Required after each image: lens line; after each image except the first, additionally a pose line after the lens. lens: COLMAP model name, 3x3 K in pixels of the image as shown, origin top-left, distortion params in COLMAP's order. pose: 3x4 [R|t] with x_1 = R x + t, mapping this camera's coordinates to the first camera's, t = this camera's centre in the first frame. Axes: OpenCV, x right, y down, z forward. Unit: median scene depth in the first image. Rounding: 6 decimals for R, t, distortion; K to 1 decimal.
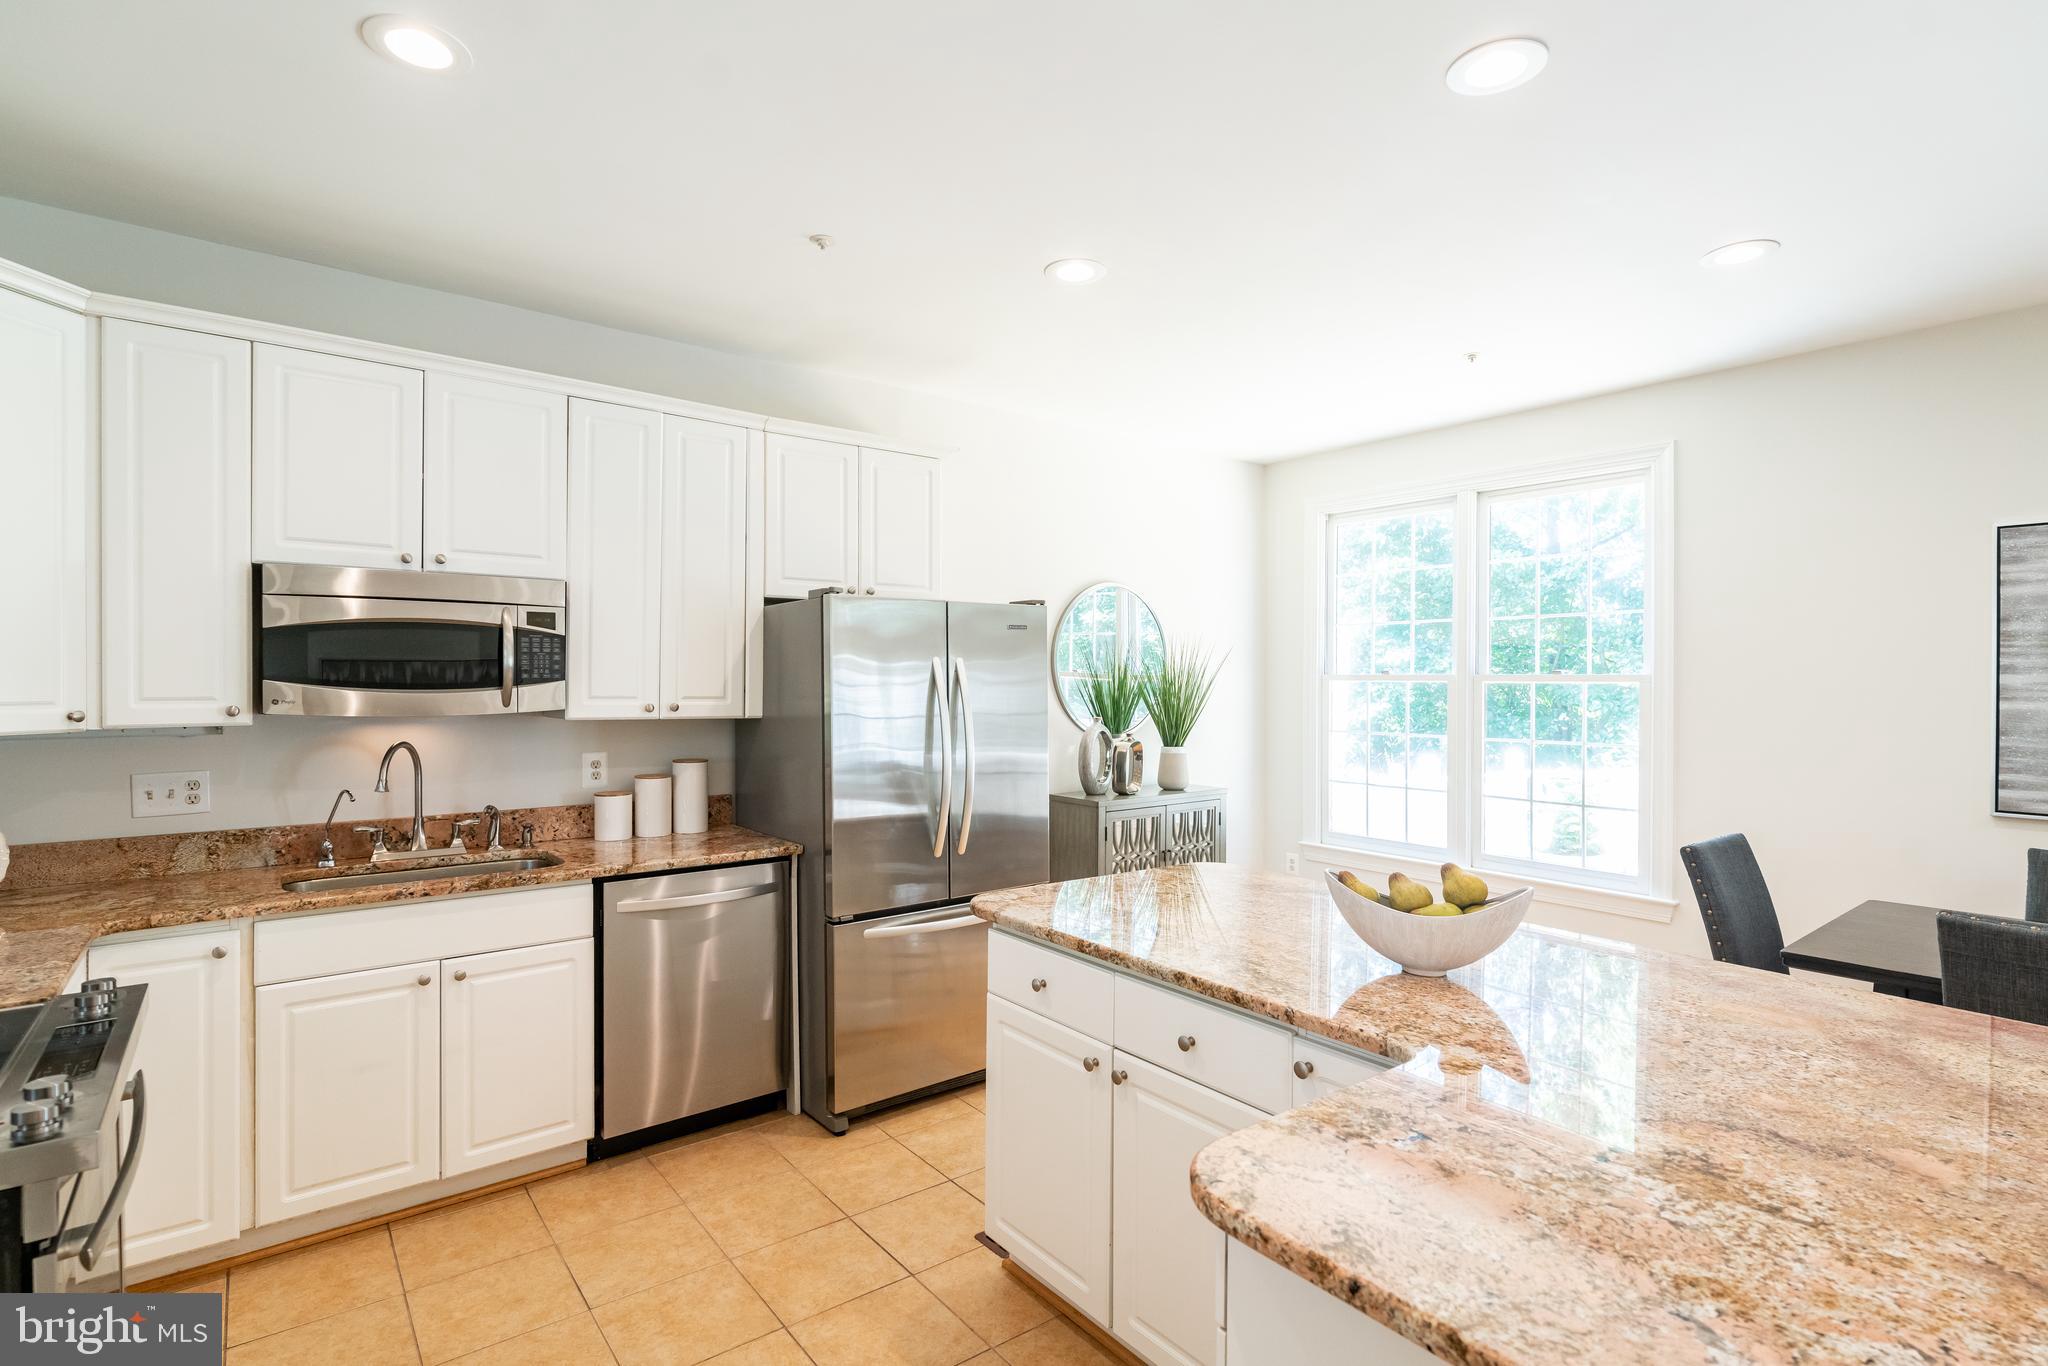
lens RADIAL K [[1003.2, 0, 1032.2], [0, 1003.2, 678.9], [0, 0, 1]] dist [0.005601, 0.000132]
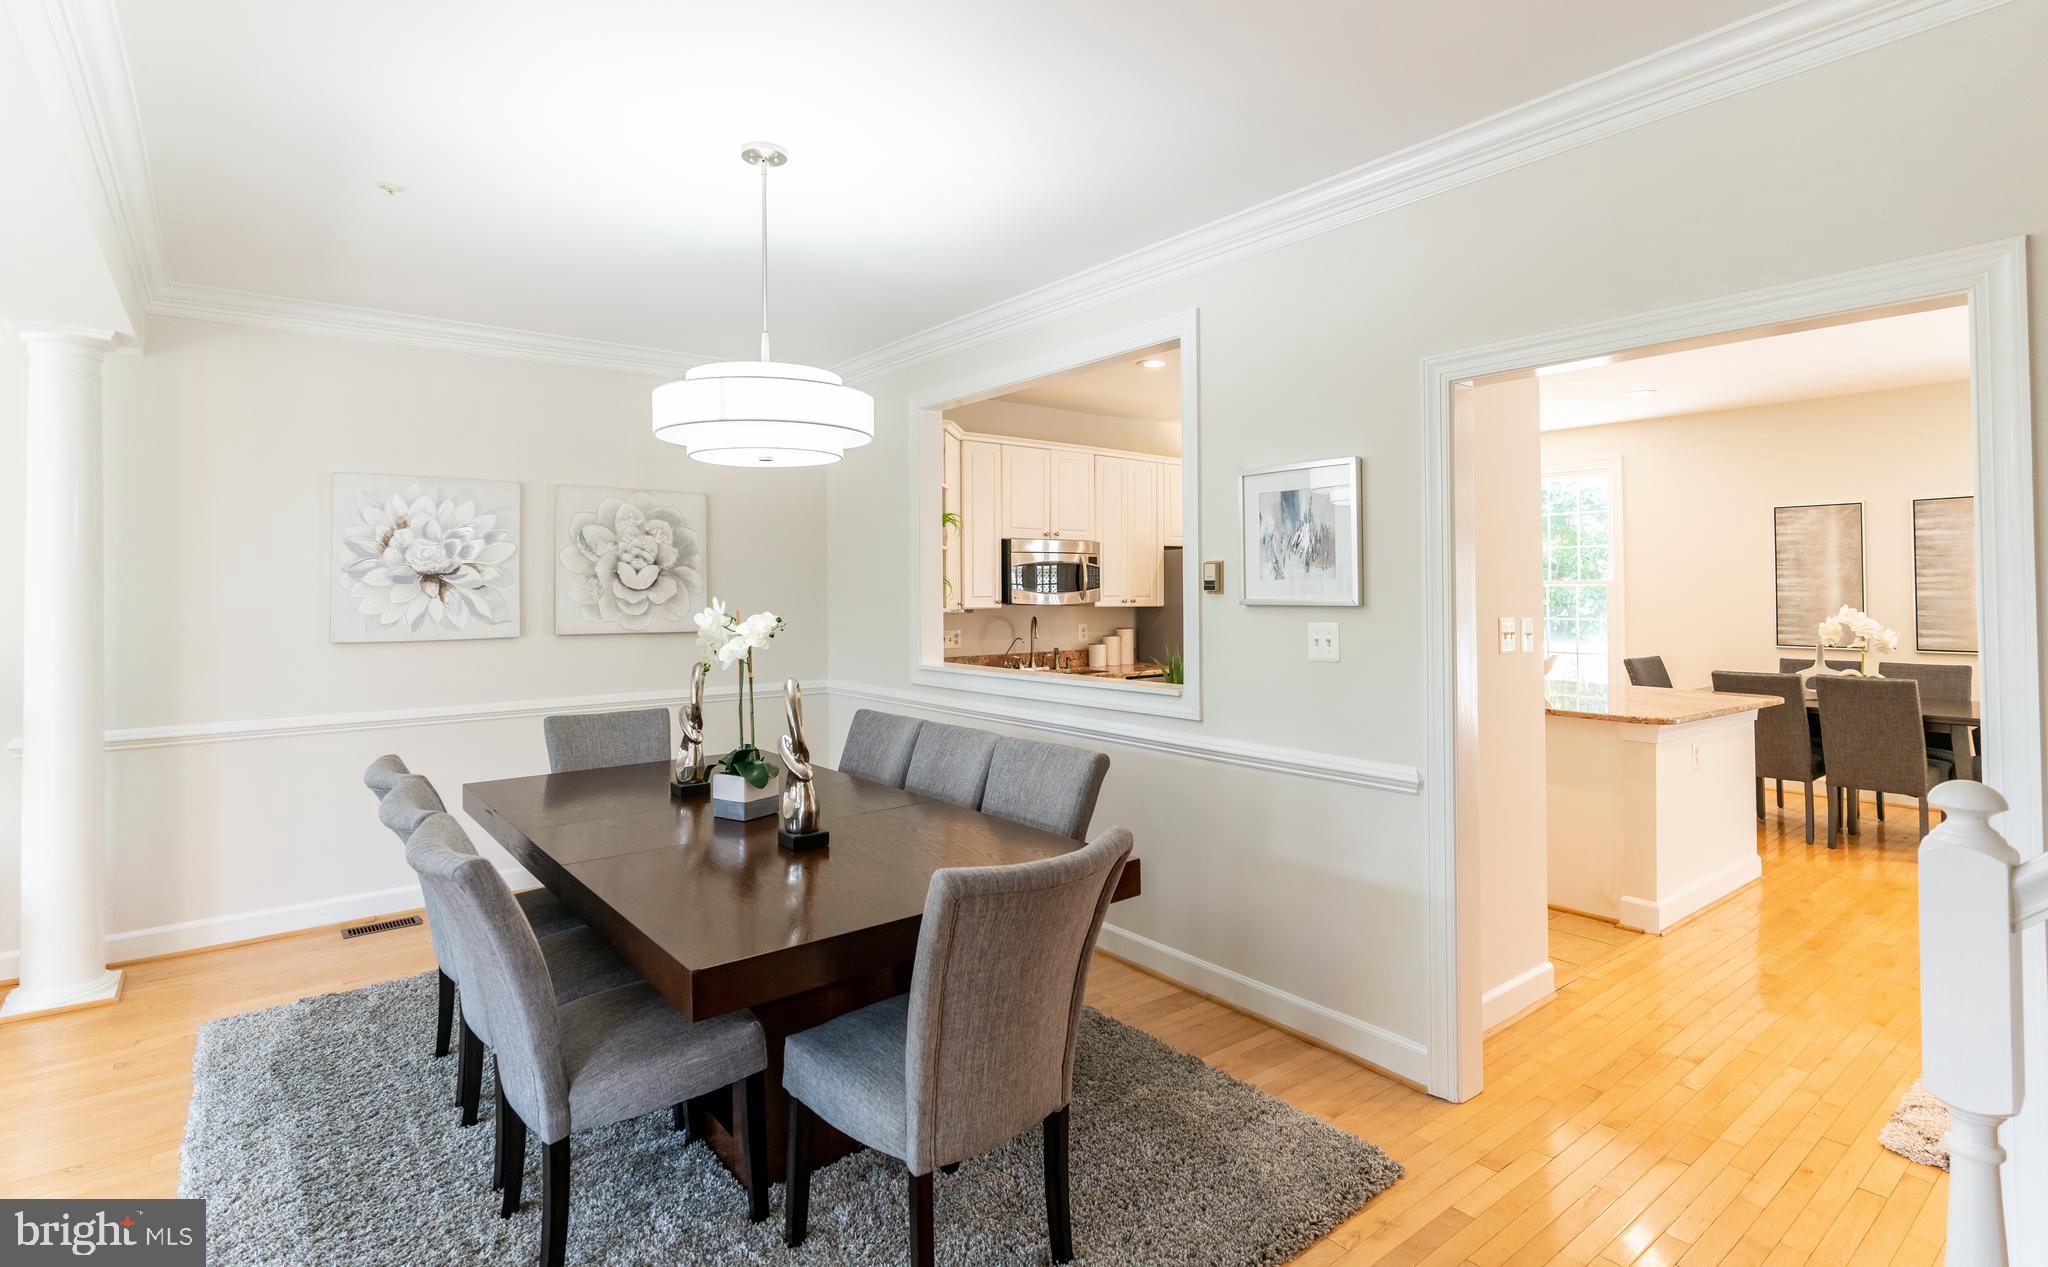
lens RADIAL K [[979.6, 0, 1000.9], [0, 979.6, 582.4], [0, 0, 1]] dist [0.001528, 0.000108]
pose [[0.999872, -0.009559, -0.012853, -0.632915], [0.009498, 0.999944, -0.004767, -0.002879], [0.012898, 0.004645, 0.999906, -1.070338]]
